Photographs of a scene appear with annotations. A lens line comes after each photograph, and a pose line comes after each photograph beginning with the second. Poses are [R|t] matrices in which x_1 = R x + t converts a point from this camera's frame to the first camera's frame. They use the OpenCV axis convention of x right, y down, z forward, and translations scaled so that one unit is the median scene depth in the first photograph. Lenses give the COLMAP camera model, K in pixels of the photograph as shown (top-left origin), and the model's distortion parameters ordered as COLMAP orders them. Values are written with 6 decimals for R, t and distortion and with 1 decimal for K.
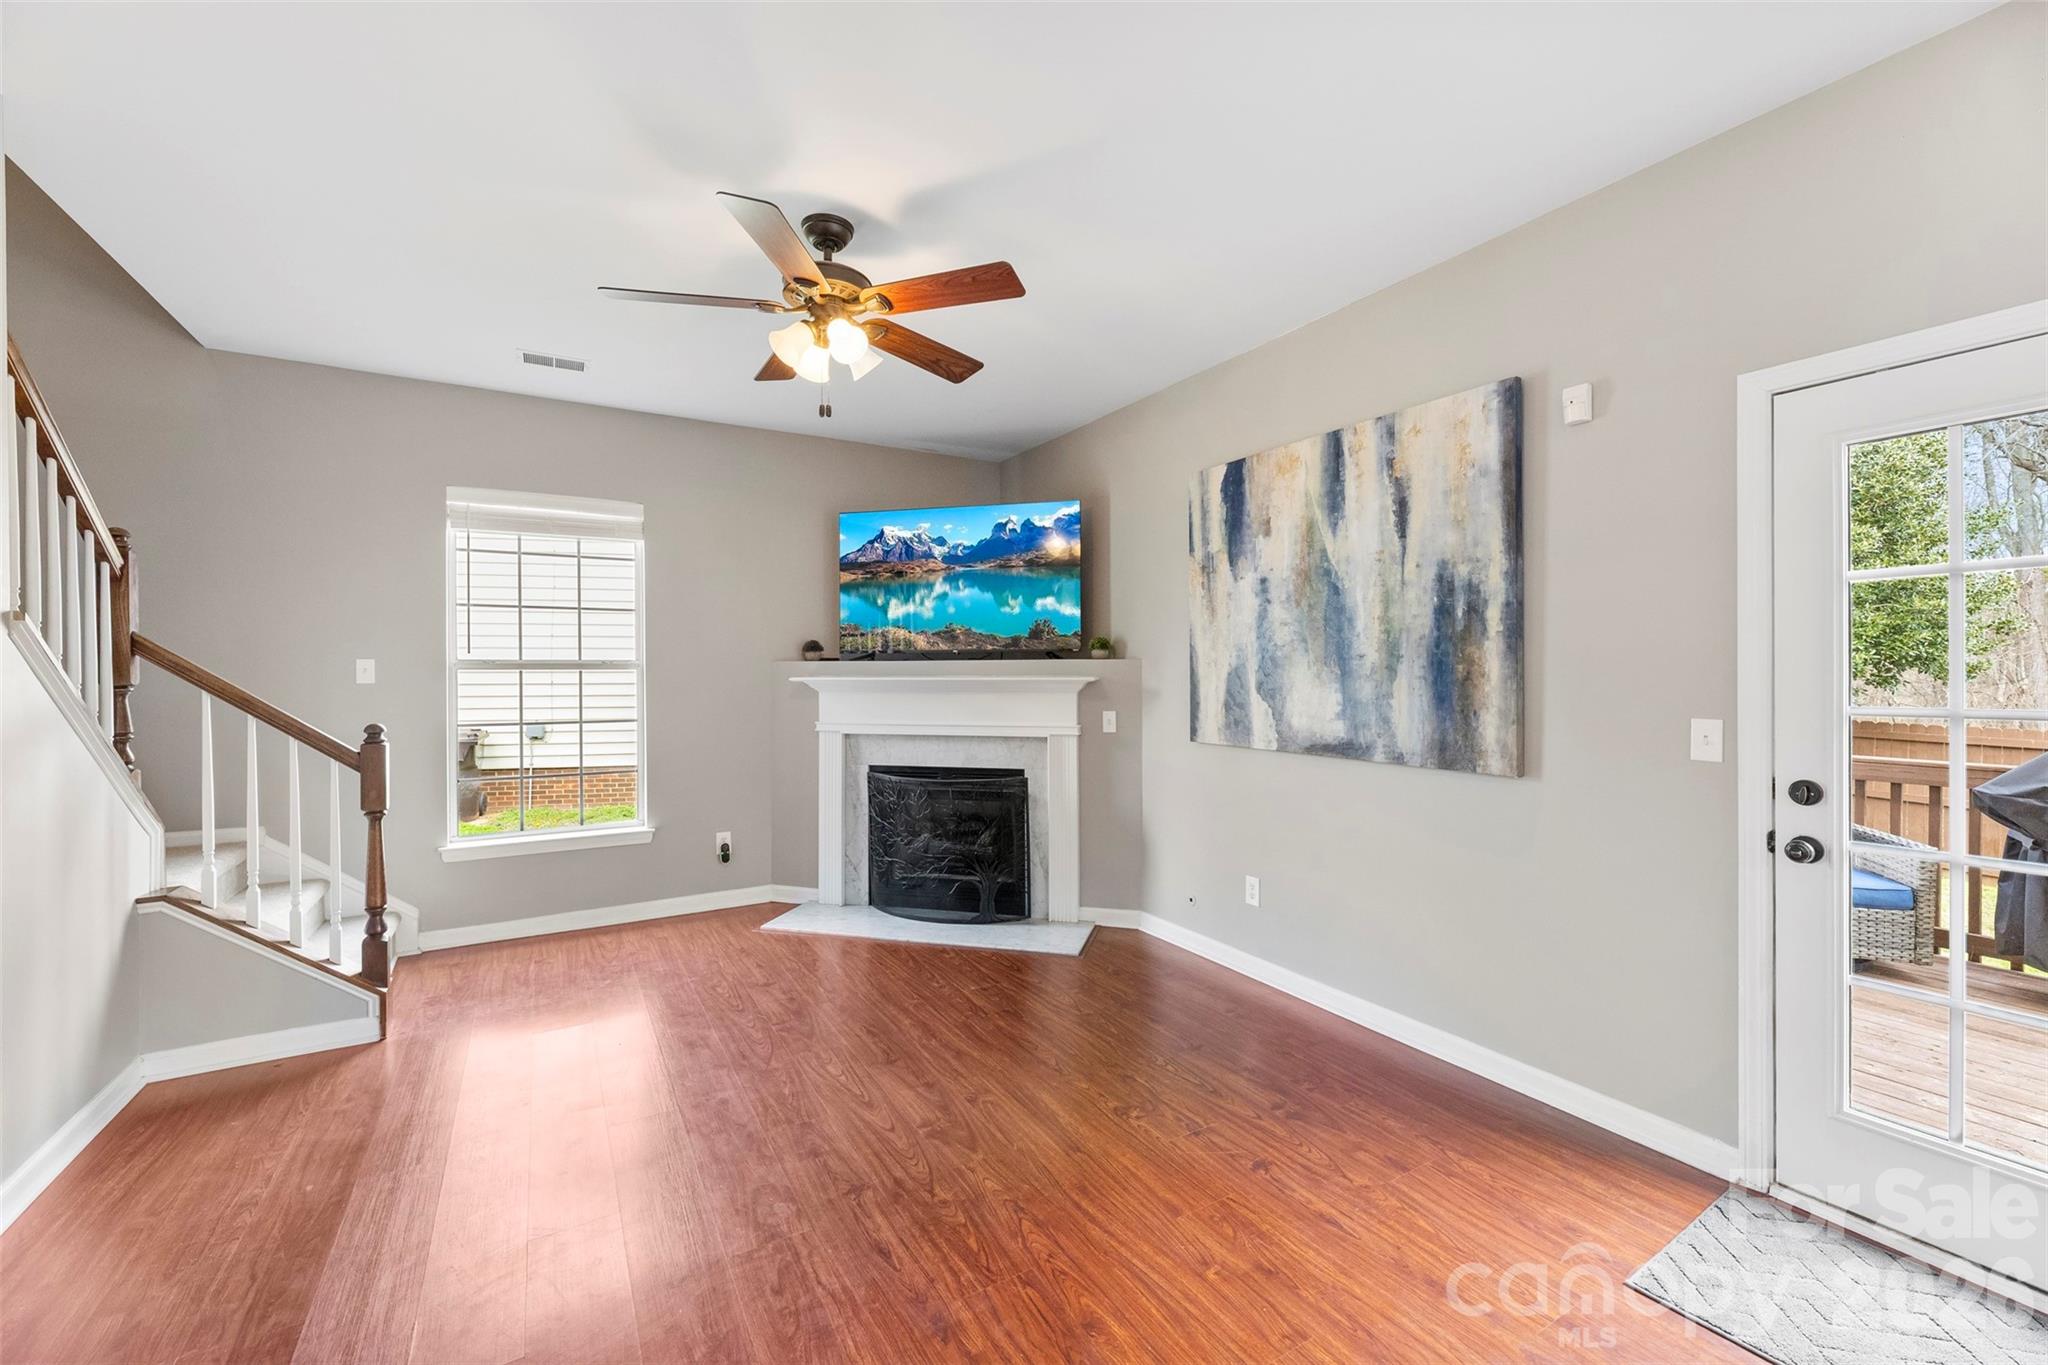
lens RADIAL K [[820.6, 0, 1023.9], [0, 820.6, 671.1], [0, 0, 1]] dist [-0.001425, 0.000068]
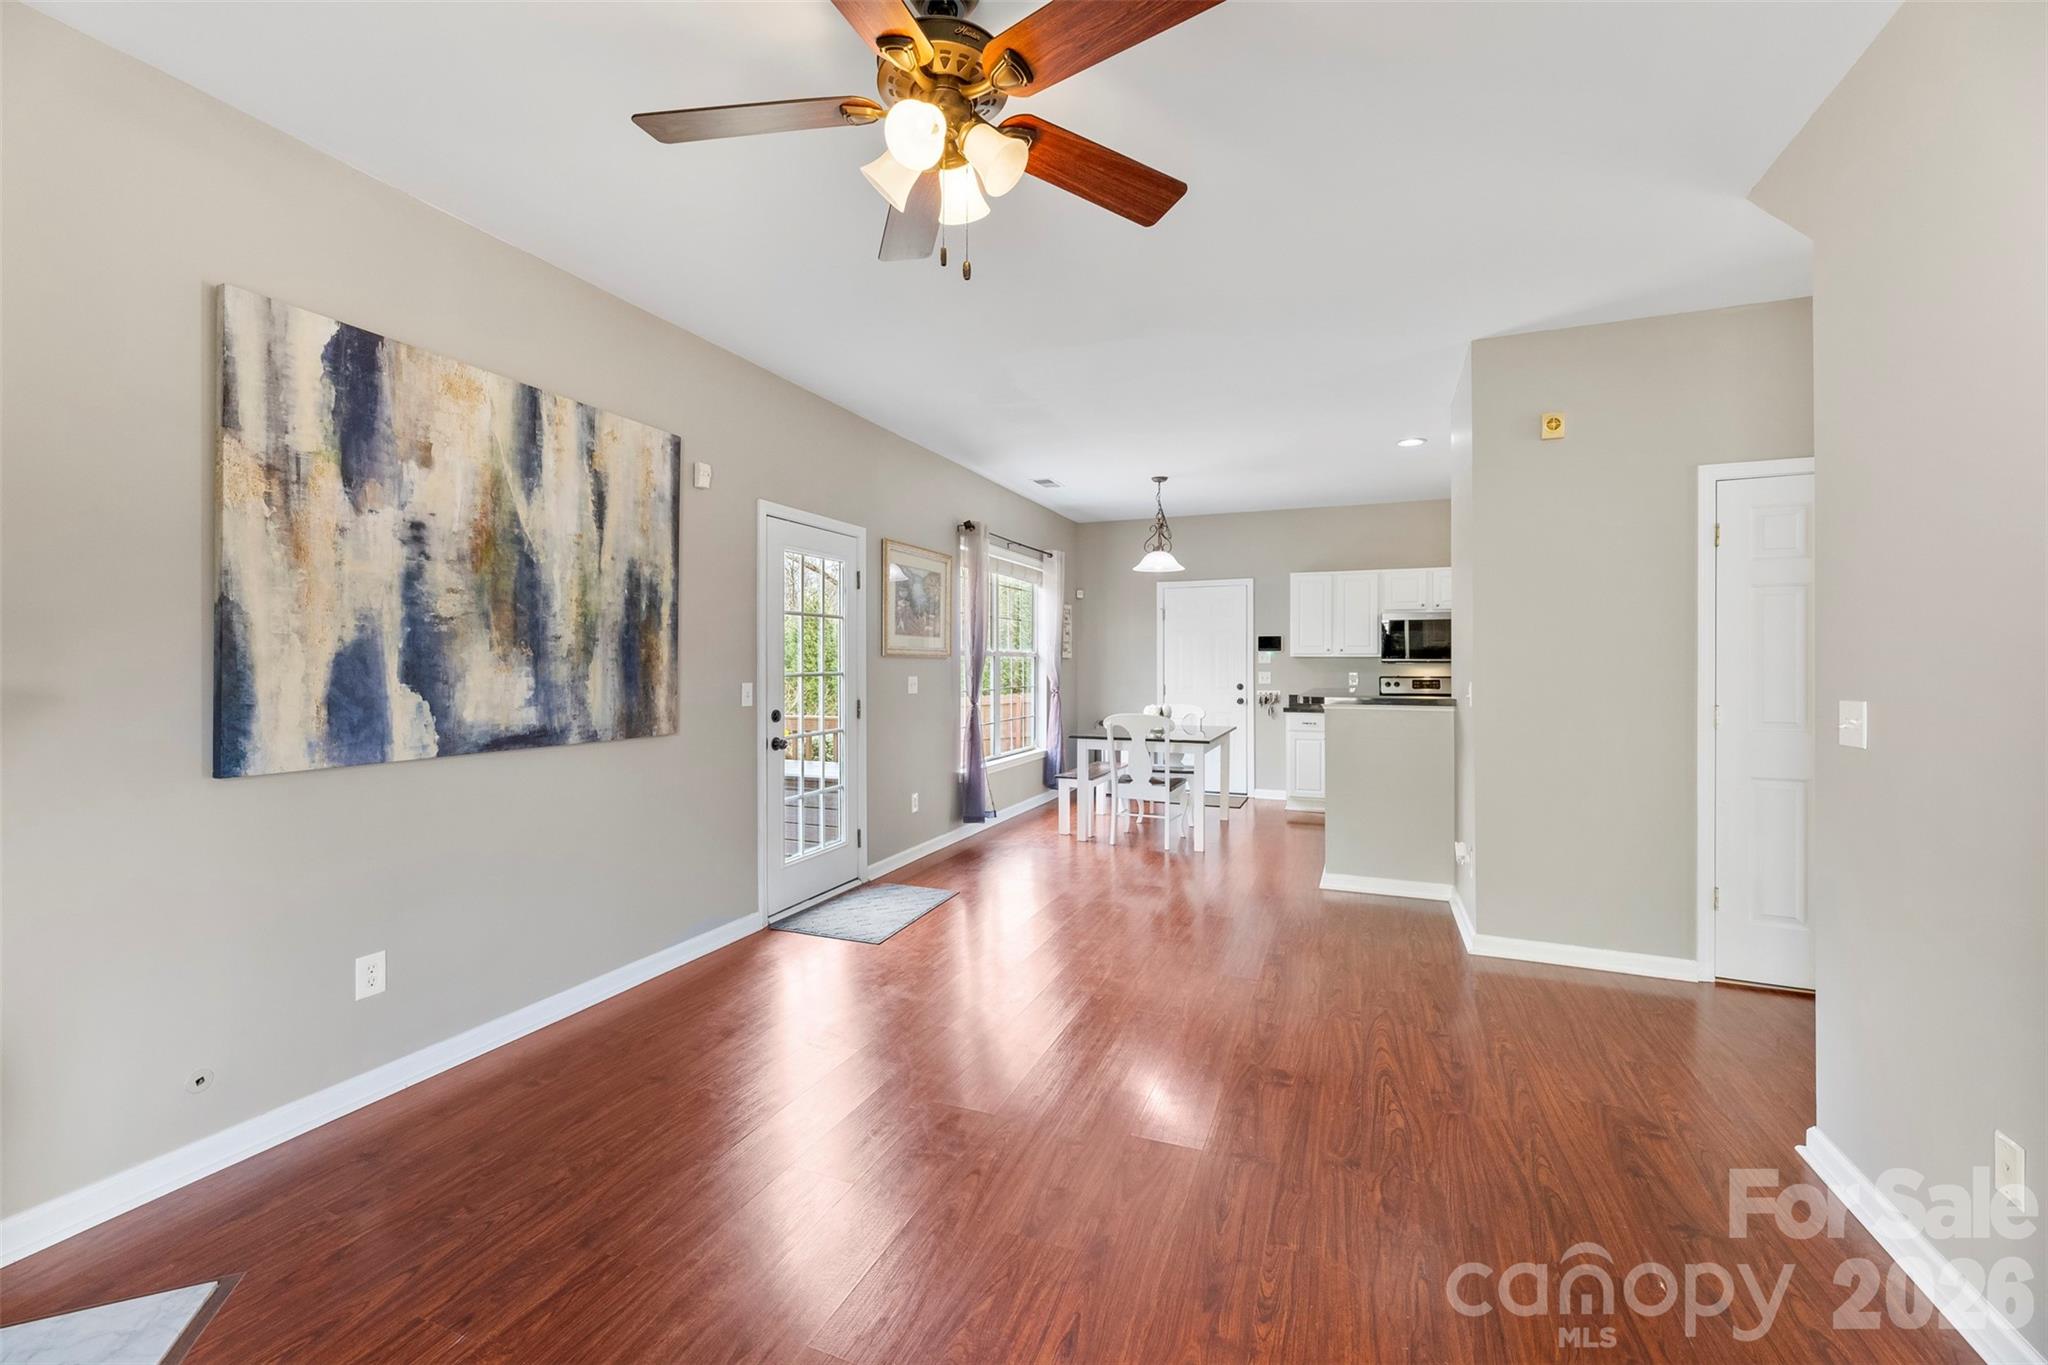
lens RADIAL K [[820.9, 0, 1028.1], [0, 820.9, 657.6], [0, 0, 1]] dist [-0.001247, -0.000480]
pose [[-0.608445, 0.006699, 0.793568, -0.647155], [-0.000440, 0.999961, -0.008778, 0.012863], [-0.793596, -0.005690, -0.608418, 1.077312]]
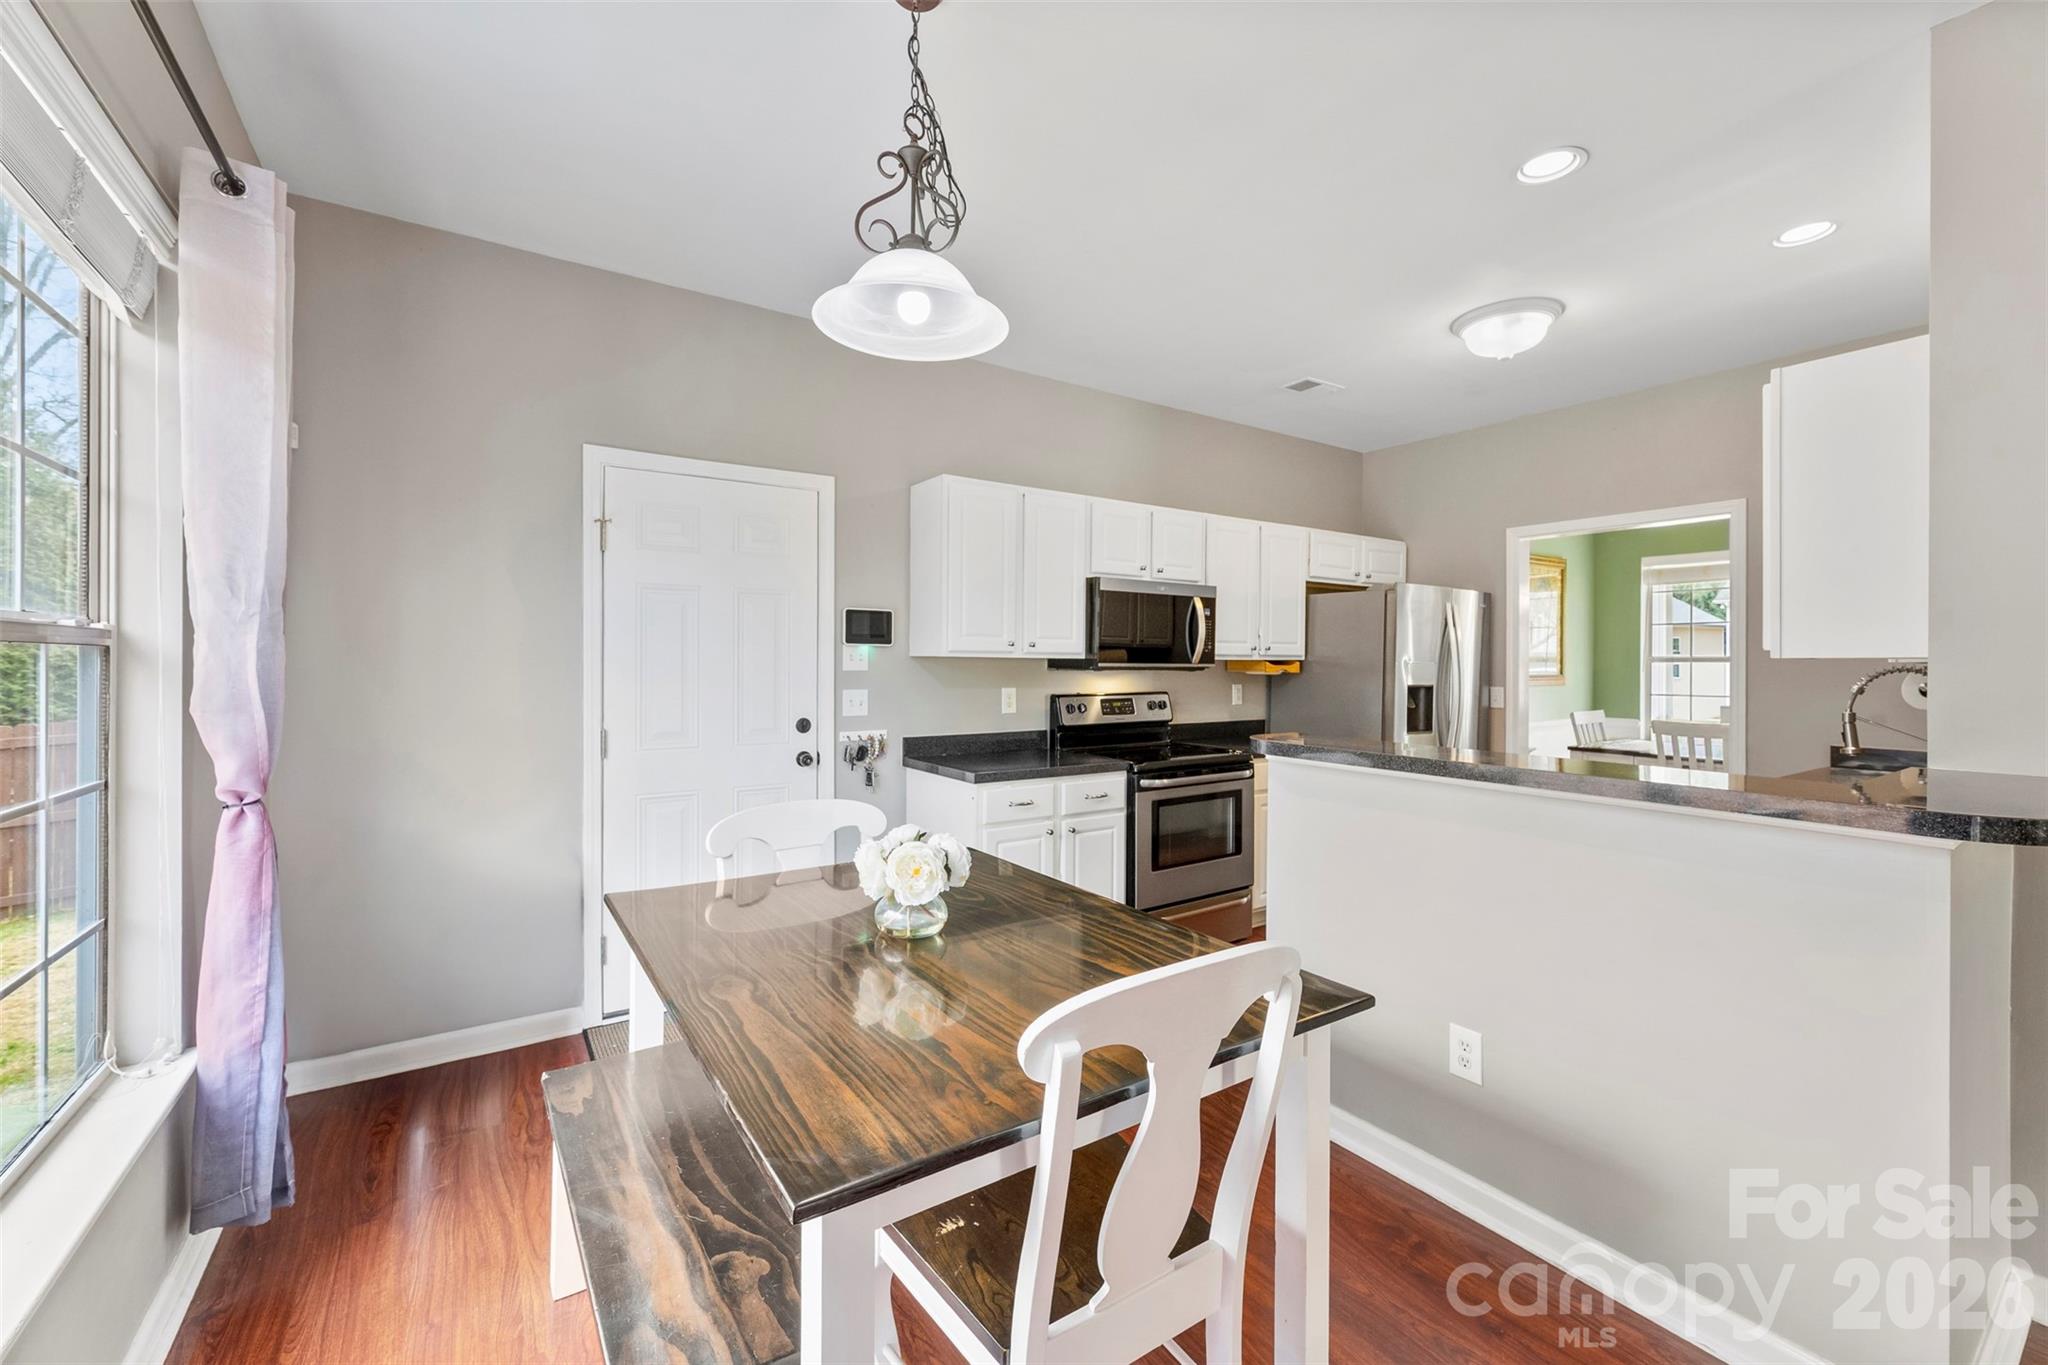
lens RADIAL K [[820.7, 0, 1012.7], [0, 820.7, 661.6], [0, 0, 1]] dist [-0.000315, 0.000158]
pose [[-0.998806, -0.003559, -0.048721, 0.691310], [-0.003378, 0.999987, -0.003788, -0.000706], [0.048734, -0.003619, -0.998805, 0.151451]]
